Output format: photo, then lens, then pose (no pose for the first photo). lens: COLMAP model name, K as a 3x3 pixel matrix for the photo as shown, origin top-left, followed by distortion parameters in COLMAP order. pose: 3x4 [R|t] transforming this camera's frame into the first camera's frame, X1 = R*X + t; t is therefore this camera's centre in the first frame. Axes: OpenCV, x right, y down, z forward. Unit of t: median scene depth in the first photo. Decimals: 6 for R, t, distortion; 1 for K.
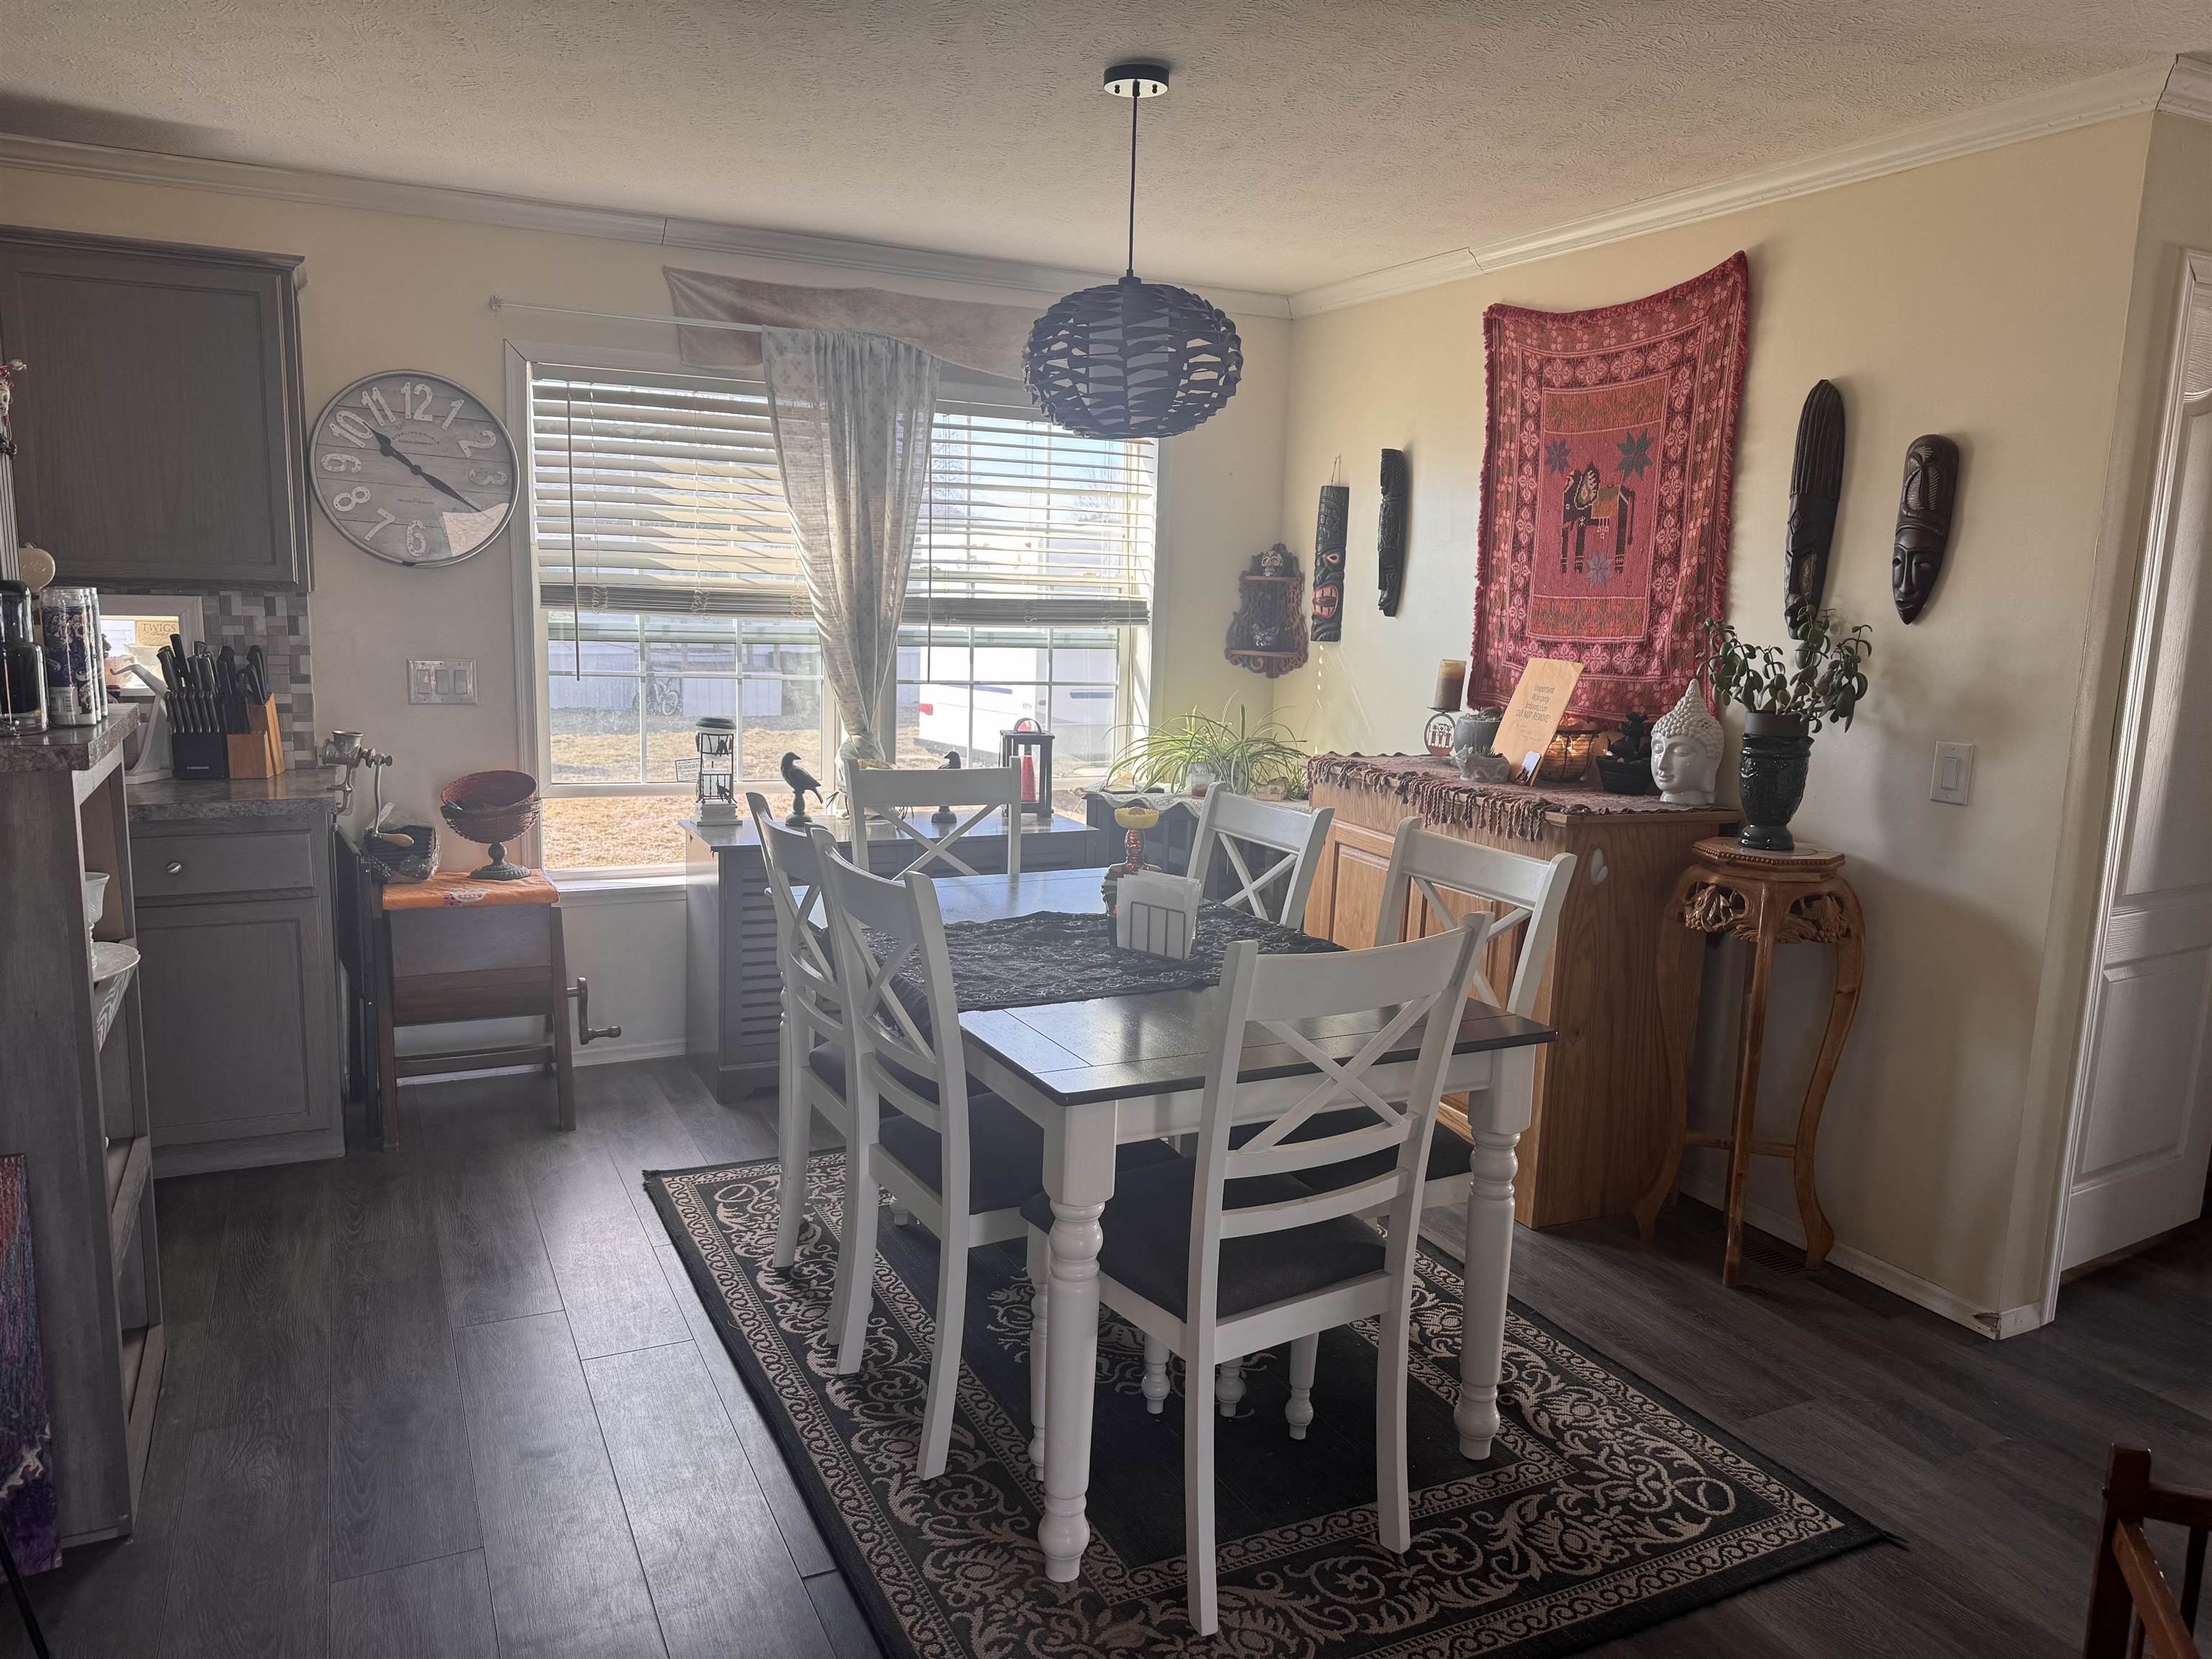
lens RADIAL K [[1539.4, 0, 1106.0], [0, 1539.4, 829.5], [0, 0, 1]] dist [0.101493, -0.171769]
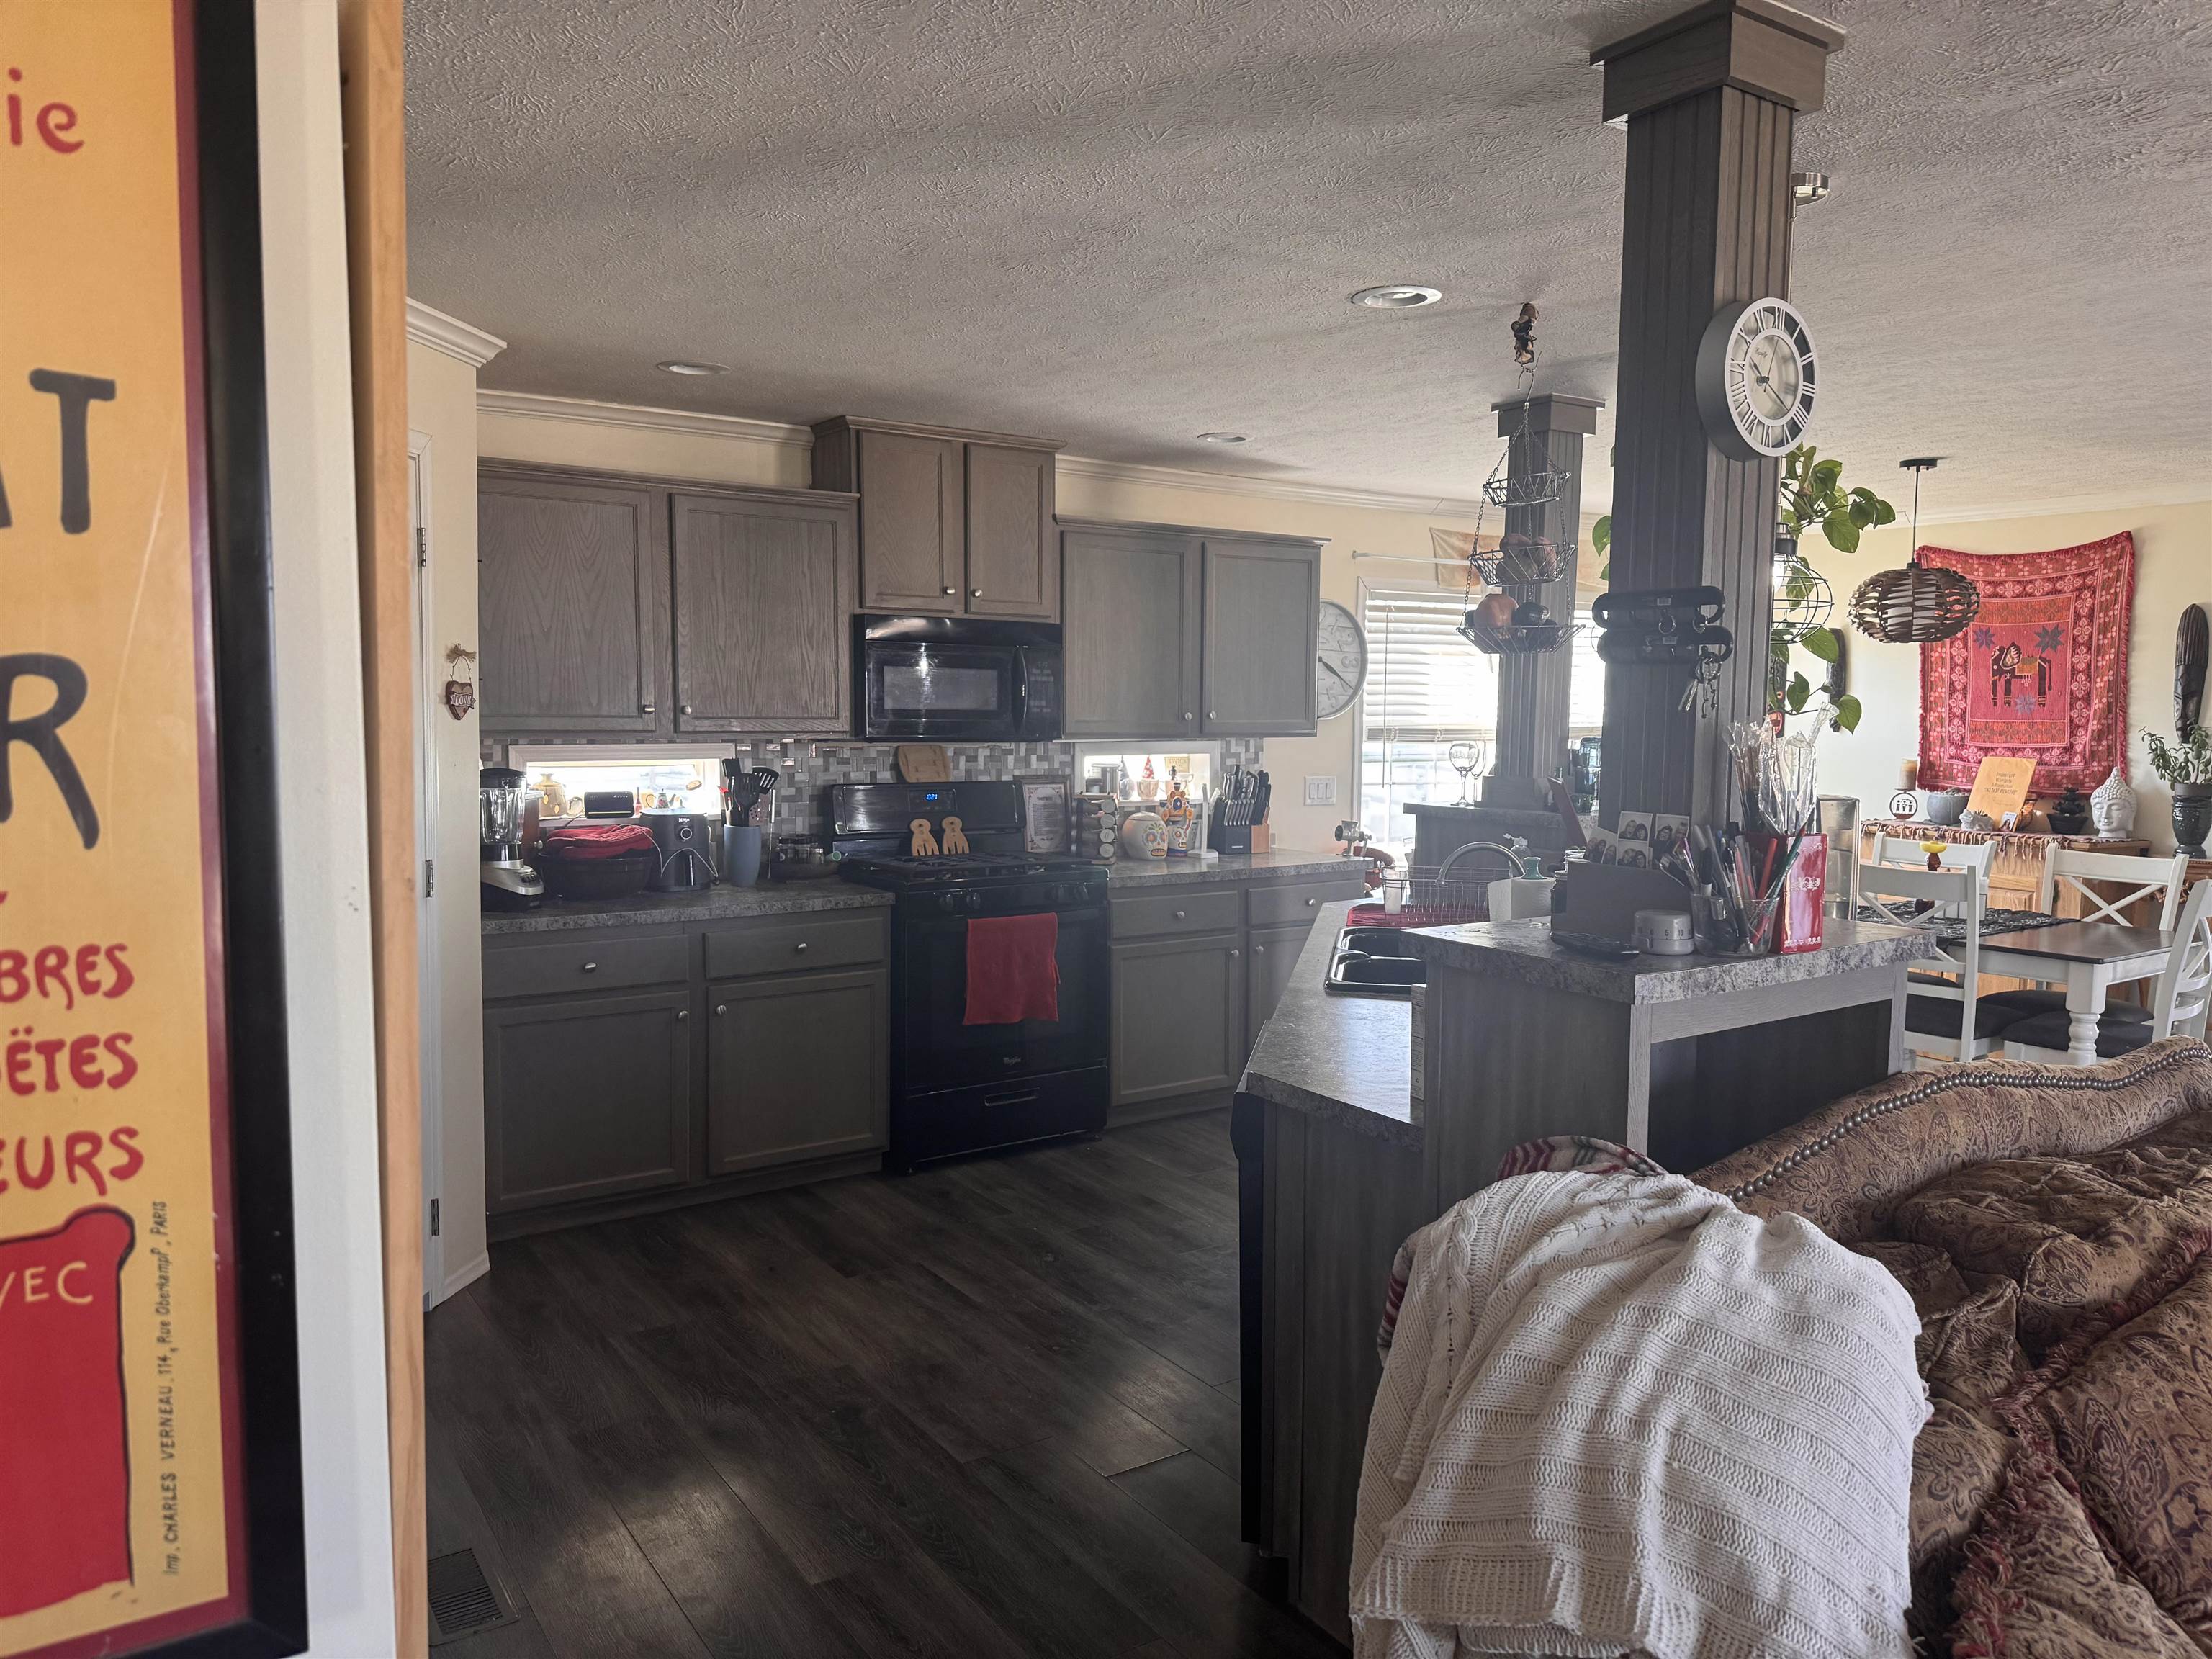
lens RADIAL K [[1520.2, 0, 1106.0], [0, 1520.2, 829.5], [0, 0, 1]] dist [0.003424, -0.004590]
pose [[0.994179, -0.030485, 0.103338, -0.880753], [0.037435, 0.997117, -0.066001, 0.041872], [-0.101028, 0.069485, 0.992454, -0.551027]]
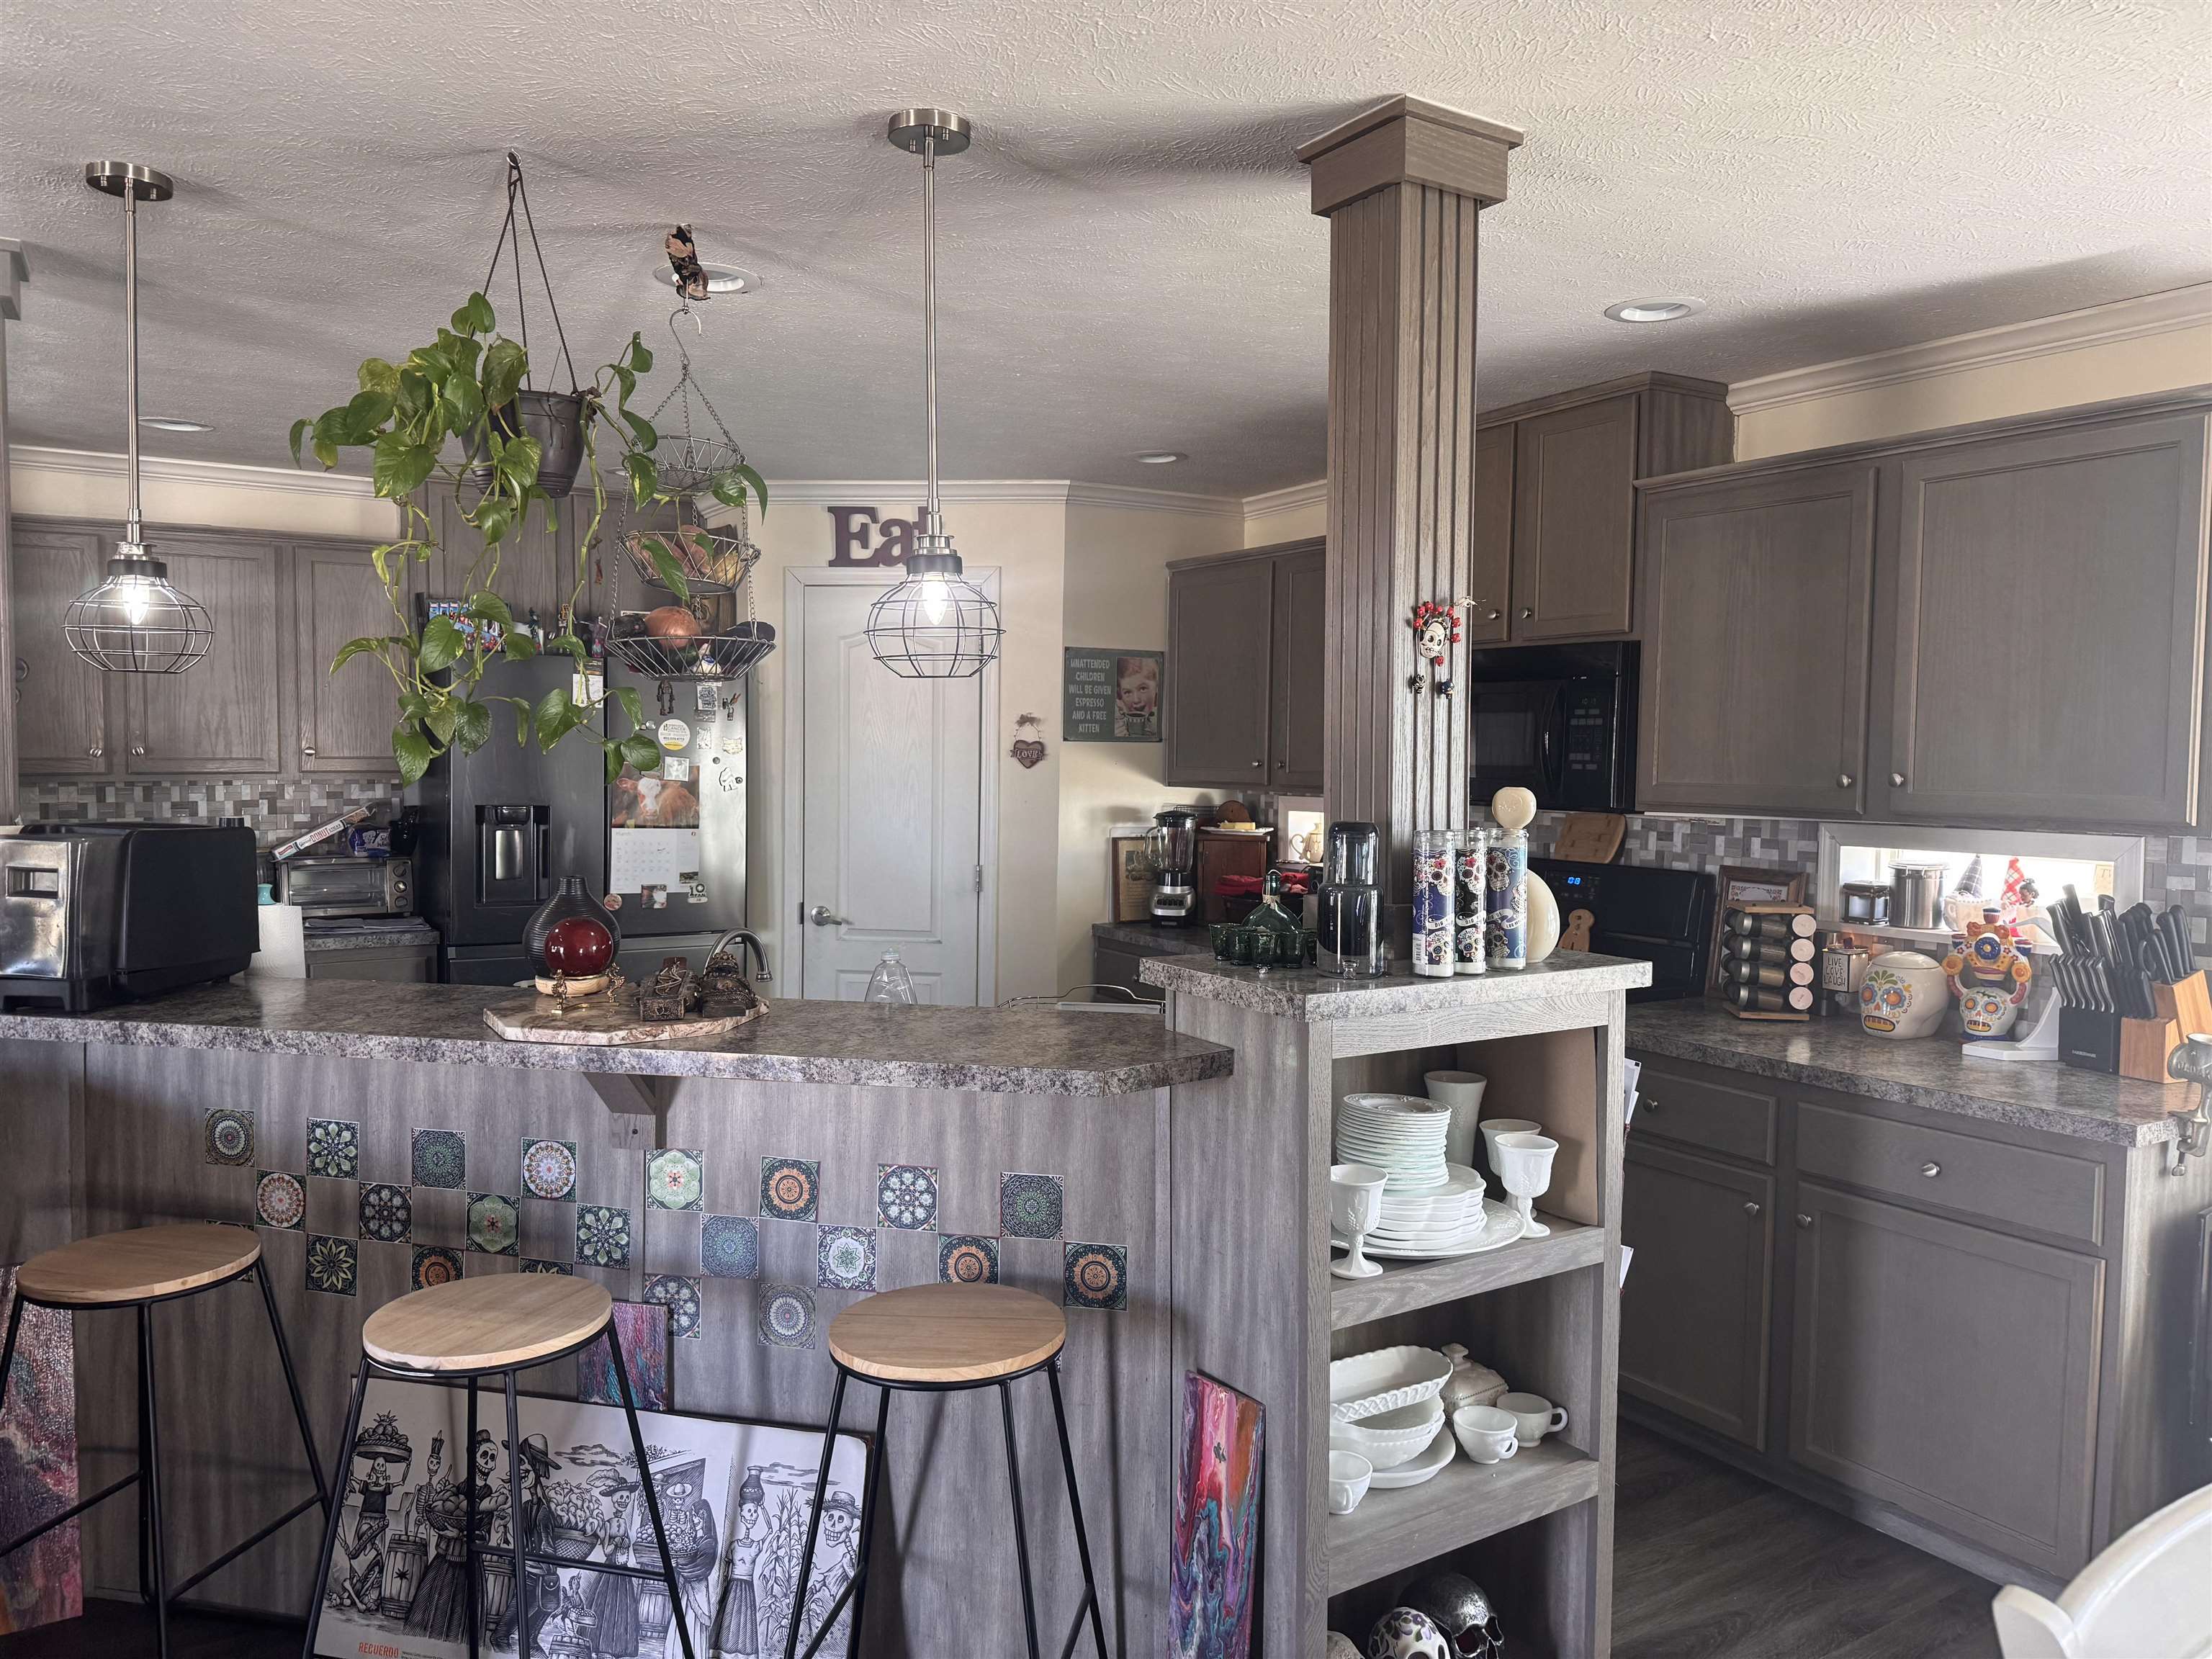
lens RADIAL K [[1520.2, 0, 1106.0], [0, 1520.2, 829.5], [0, 0, 1]] dist [0.003424, -0.004590]
pose [[0.063468, 0.025318, -0.997663, 0.150804], [-0.154217, 0.987919, 0.015260, -0.086810], [0.985996, 0.152888, 0.066605, 0.445340]]
